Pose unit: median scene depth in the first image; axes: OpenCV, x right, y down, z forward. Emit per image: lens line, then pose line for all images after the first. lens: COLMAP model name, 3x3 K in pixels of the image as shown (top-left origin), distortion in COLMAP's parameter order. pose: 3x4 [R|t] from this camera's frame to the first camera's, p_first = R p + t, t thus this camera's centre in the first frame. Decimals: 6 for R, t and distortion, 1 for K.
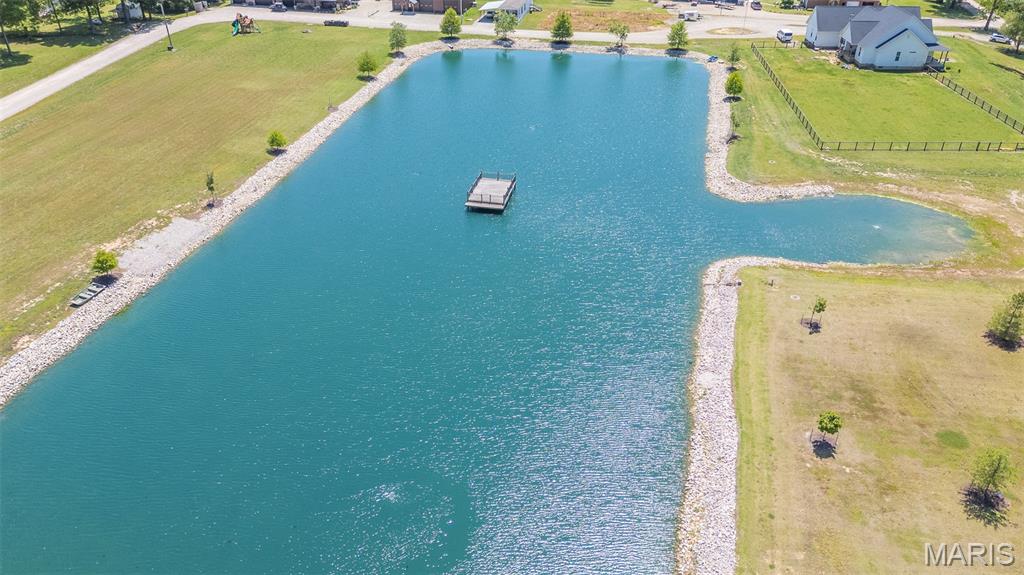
lens RADIAL K [[751.7, 0, 512.0], [0, 751.7, 287.5], [0, 0, 1]] dist [0.079239, -0.075531]
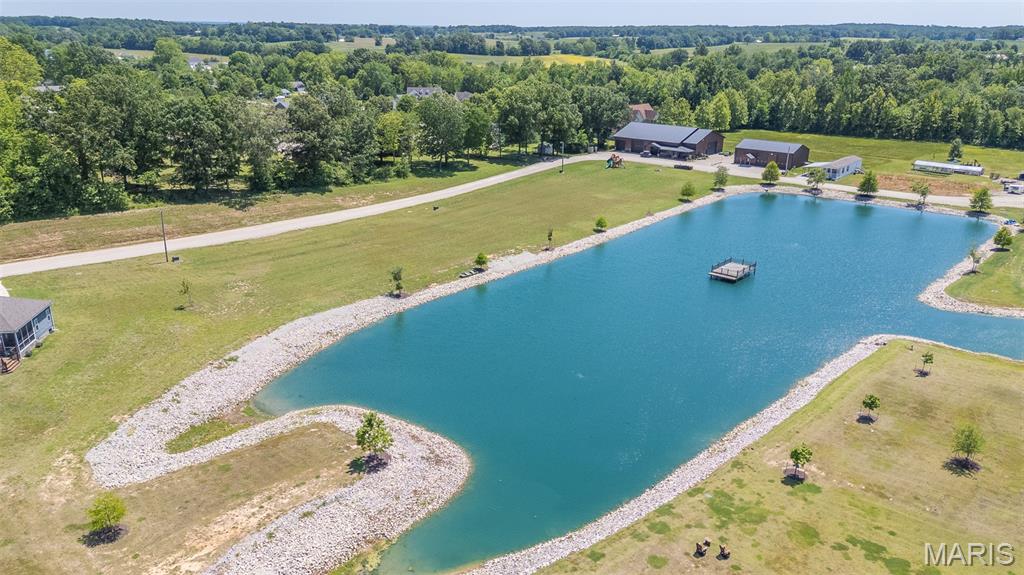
lens RADIAL K [[751.7, 0, 512.0], [0, 751.7, 287.5], [0, 0, 1]] dist [0.079239, -0.075531]
pose [[0.870687, 0.161254, -0.464651, 0.180779], [-0.256242, 0.955107, -0.148694, 0.141693], [0.419814, 0.248529, 0.872920, -0.244342]]
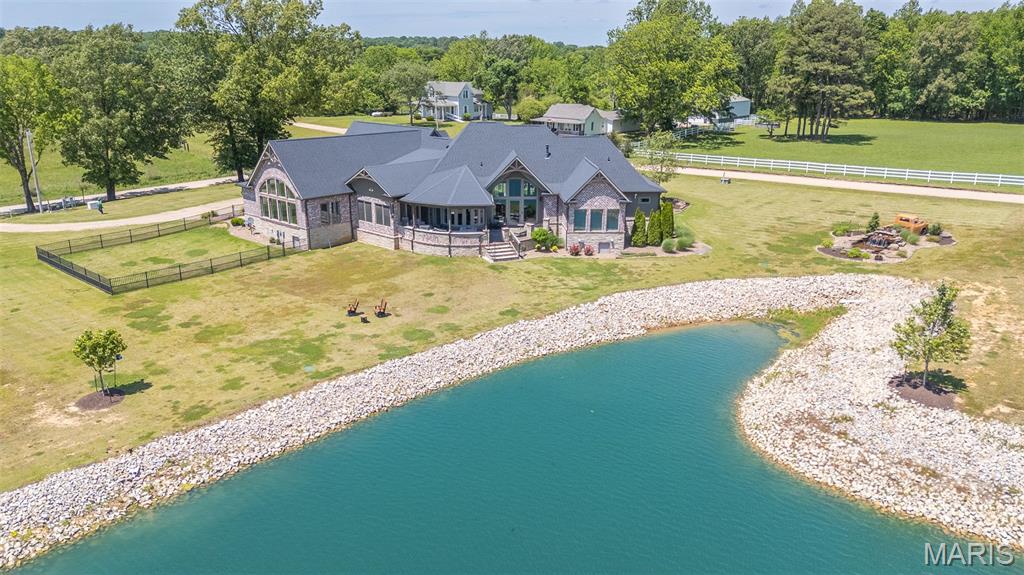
lens RADIAL K [[746.9, 0, 512.0], [0, 746.9, 287.5], [0, 0, 1]] dist [0.113934, -0.135676]
pose [[-0.884016, -0.148554, 0.443224, -0.099895], [0.229109, 0.688778, 0.687818, -0.033401], [-0.407462, 0.709589, -0.574856, 0.366330]]
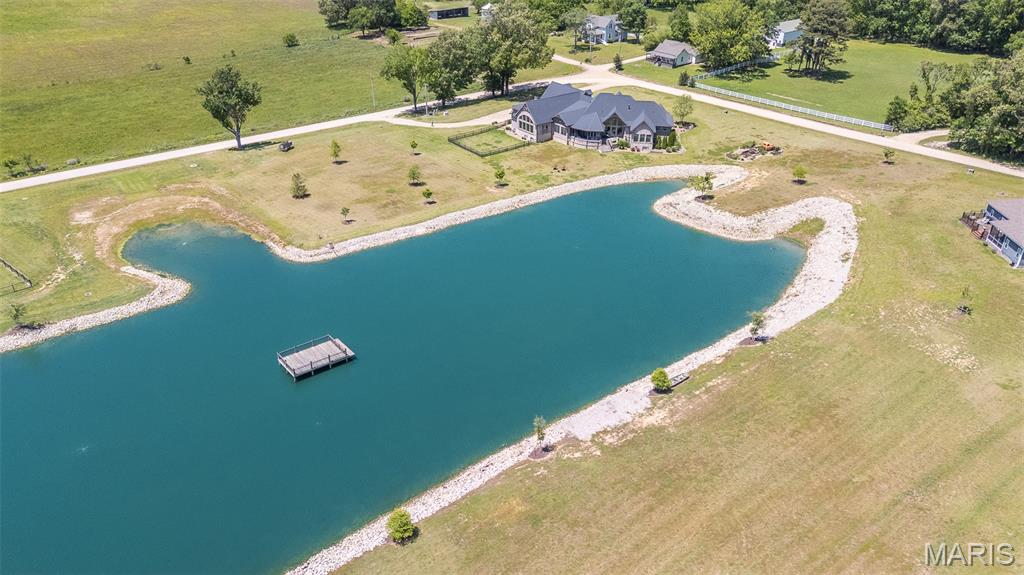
lens RADIAL K [[751.7, 0, 512.0], [0, 751.7, 287.5], [0, 0, 1]] dist [0.079239, -0.075531]
pose [[-0.772118, -0.316932, 0.550807, -0.513341], [0.315409, 0.561335, 0.765128, -0.589120], [-0.551680, 0.764498, -0.333454, 0.754620]]
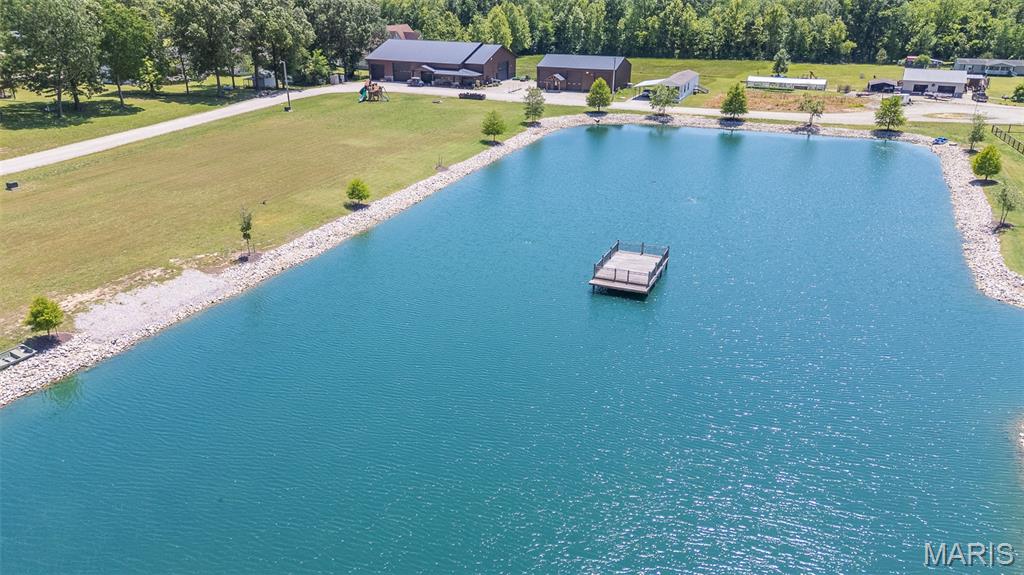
lens RADIAL K [[751.7, 0, 512.0], [0, 751.7, 287.5], [0, 0, 1]] dist [0.079239, -0.075531]
pose [[0.979888, 0.074095, -0.185280, -0.003562], [-0.101952, 0.984068, -0.145655, -0.000614], [0.171536, 0.161615, 0.971831, 0.217896]]
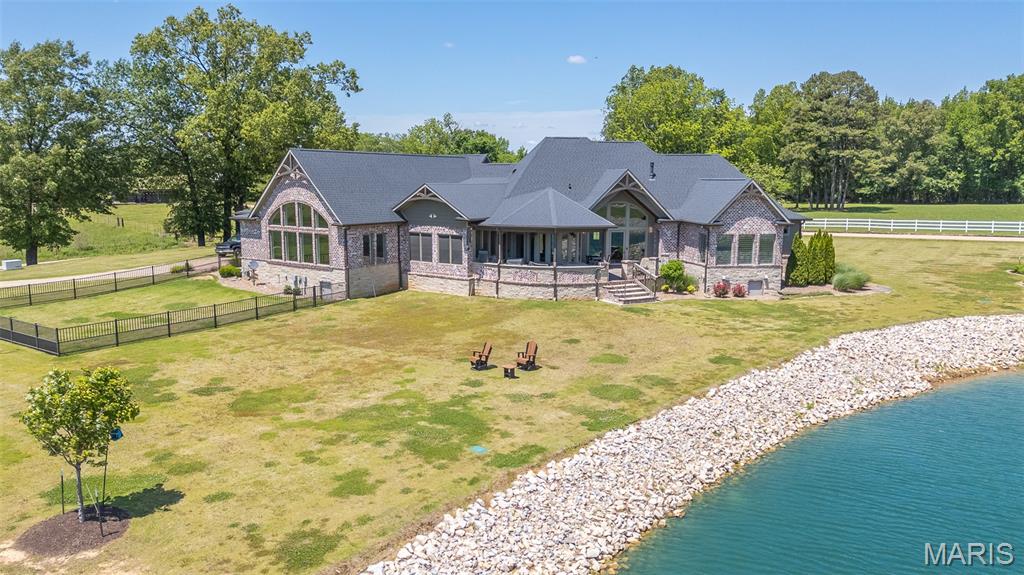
lens RADIAL K [[746.9, 0, 512.0], [0, 746.9, 287.5], [0, 0, 1]] dist [0.113934, -0.135676]
pose [[-0.929702, -0.064605, 0.362602, 0.030178], [0.179820, 0.779567, 0.599950, 0.051819], [-0.321432, 0.622978, -0.713148, 0.339962]]
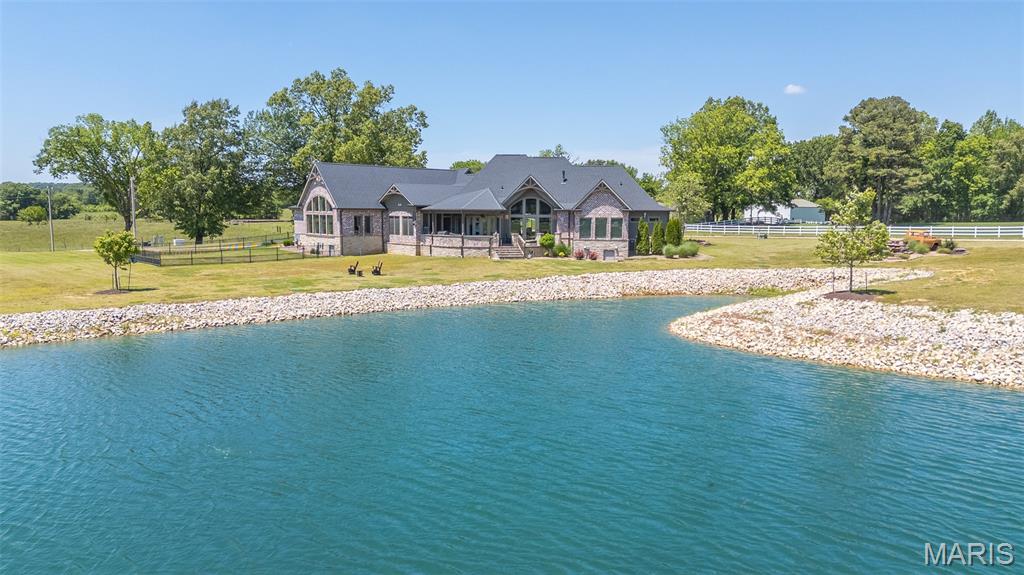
lens RADIAL K [[746.9, 0, 512.0], [0, 746.9, 287.5], [0, 0, 1]] dist [0.113934, -0.135676]
pose [[-0.810809, -0.071594, 0.580916, -0.171517], [0.291417, 0.811352, 0.506738, 0.029277], [-0.507607, 0.580156, -0.636988, 0.412526]]
